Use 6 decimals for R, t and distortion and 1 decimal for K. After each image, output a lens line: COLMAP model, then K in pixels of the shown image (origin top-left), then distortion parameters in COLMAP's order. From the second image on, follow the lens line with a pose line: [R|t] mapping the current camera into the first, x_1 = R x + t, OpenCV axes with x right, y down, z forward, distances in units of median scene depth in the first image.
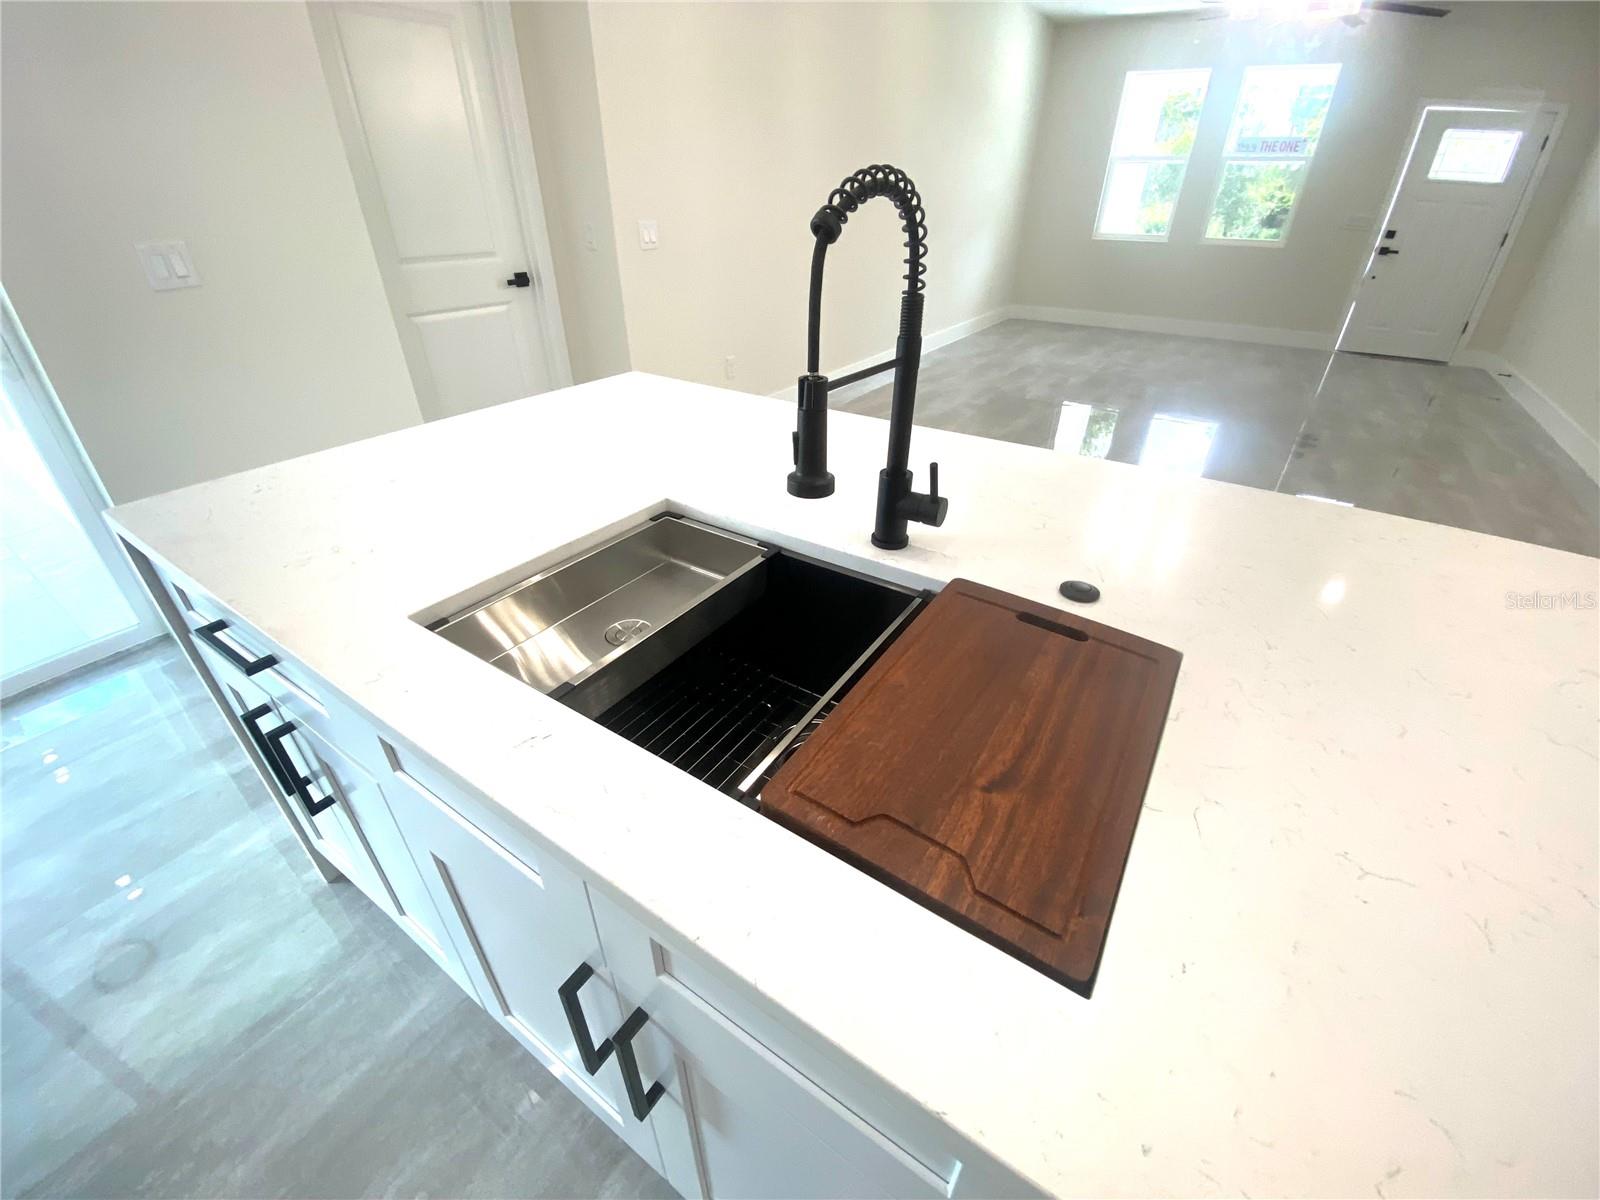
lens RADIAL K [[651.1, 0, 797.4], [0, 651.1, 597.7], [0, 0, 1]] dist [0.017815, -0.021526]
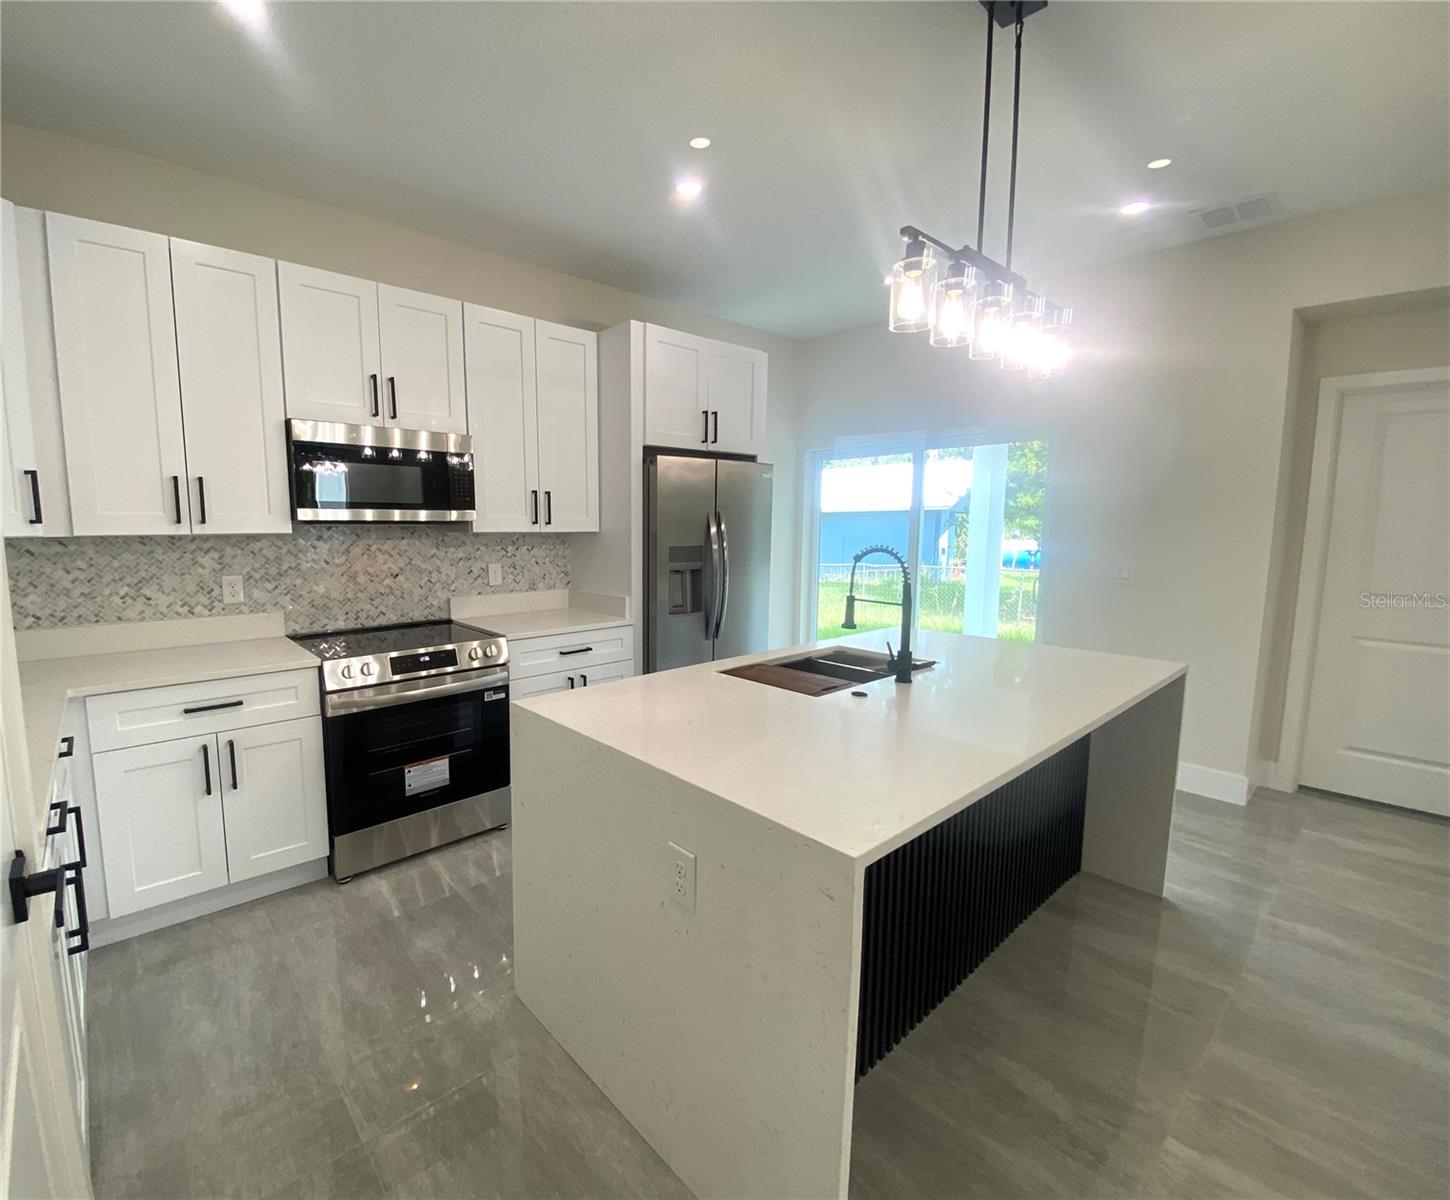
lens RADIAL K [[651.7, 0, 647.0], [0, 651.7, 598.1], [0, 0, 1]] dist [0.017265, -0.021348]
pose [[-0.288520, 0.104325, -0.951773, 2.660343], [-0.508062, 0.825878, 0.244539, -0.447865], [0.811560, 0.554114, -0.185279, 0.547761]]
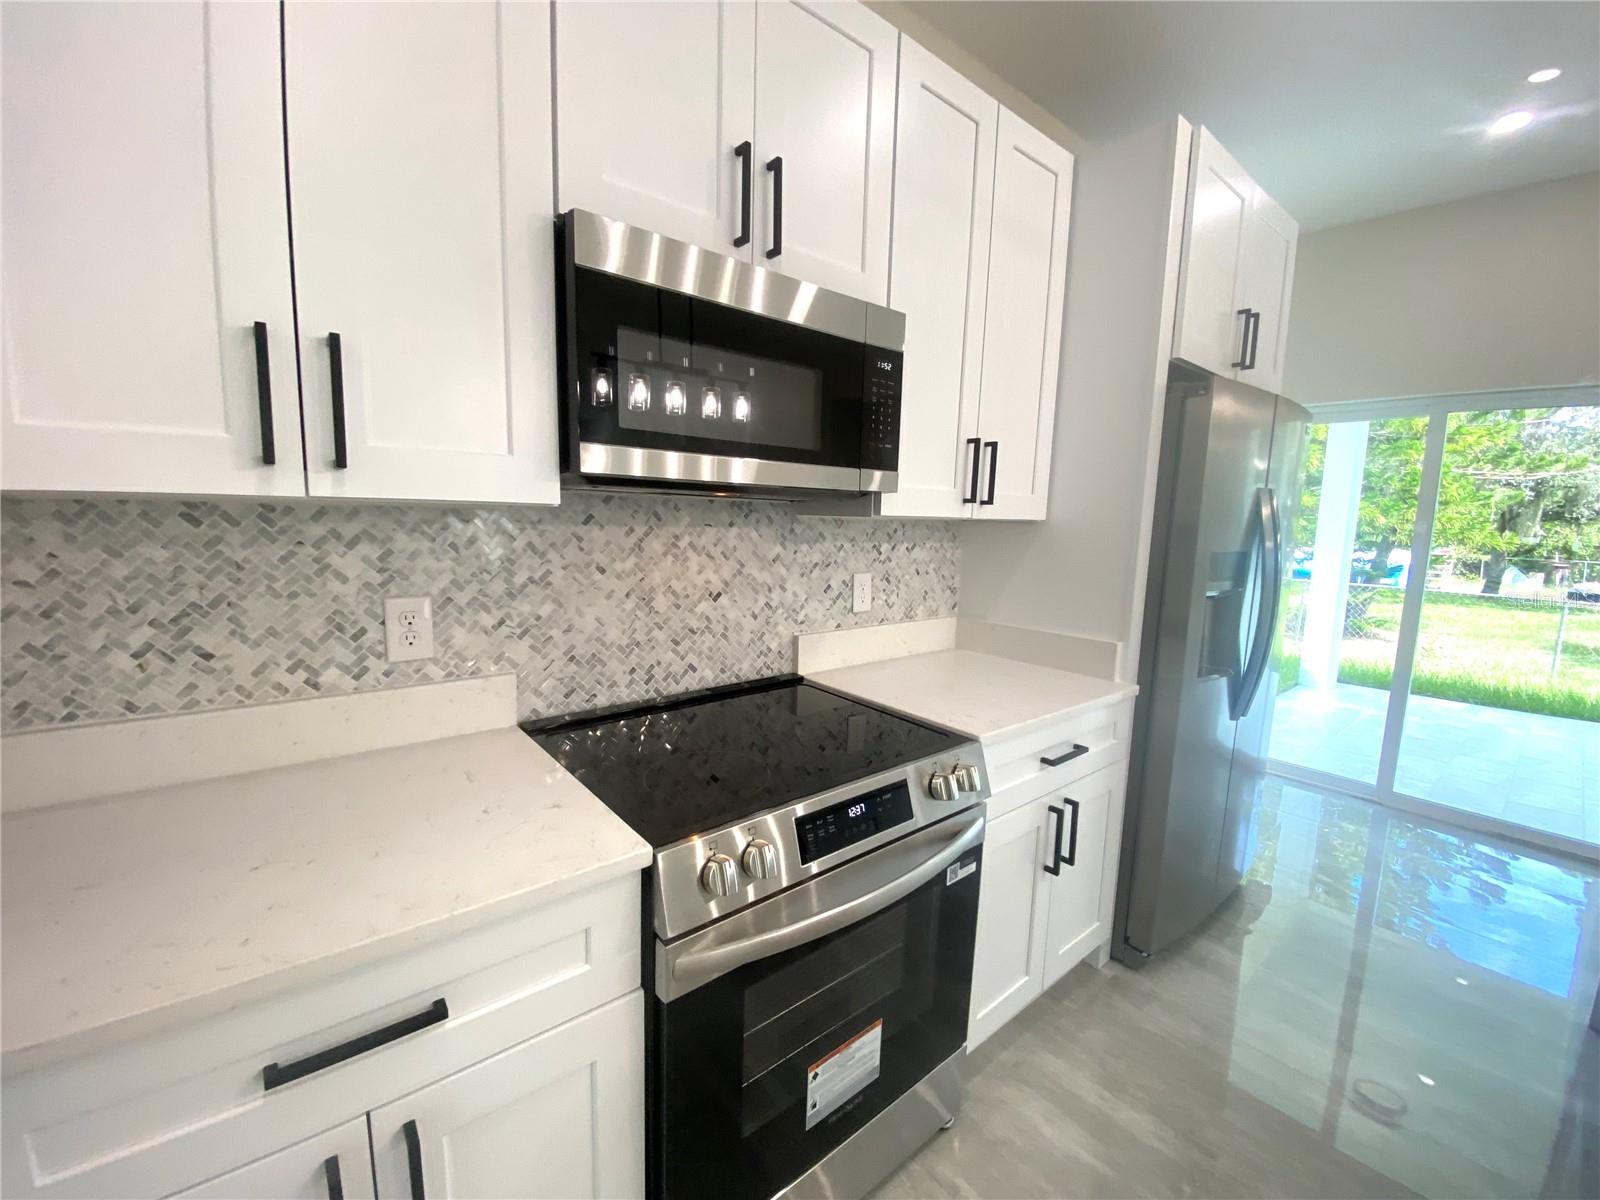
lens RADIAL K [[651.1, 0, 797.4], [0, 651.1, 597.7], [0, 0, 1]] dist [0.017815, -0.021526]
pose [[-0.297824, 0.107110, -0.948593, 1.303949], [-0.530718, 0.807392, 0.257793, 0.447967], [0.793498, 0.580212, -0.183615, -0.802646]]
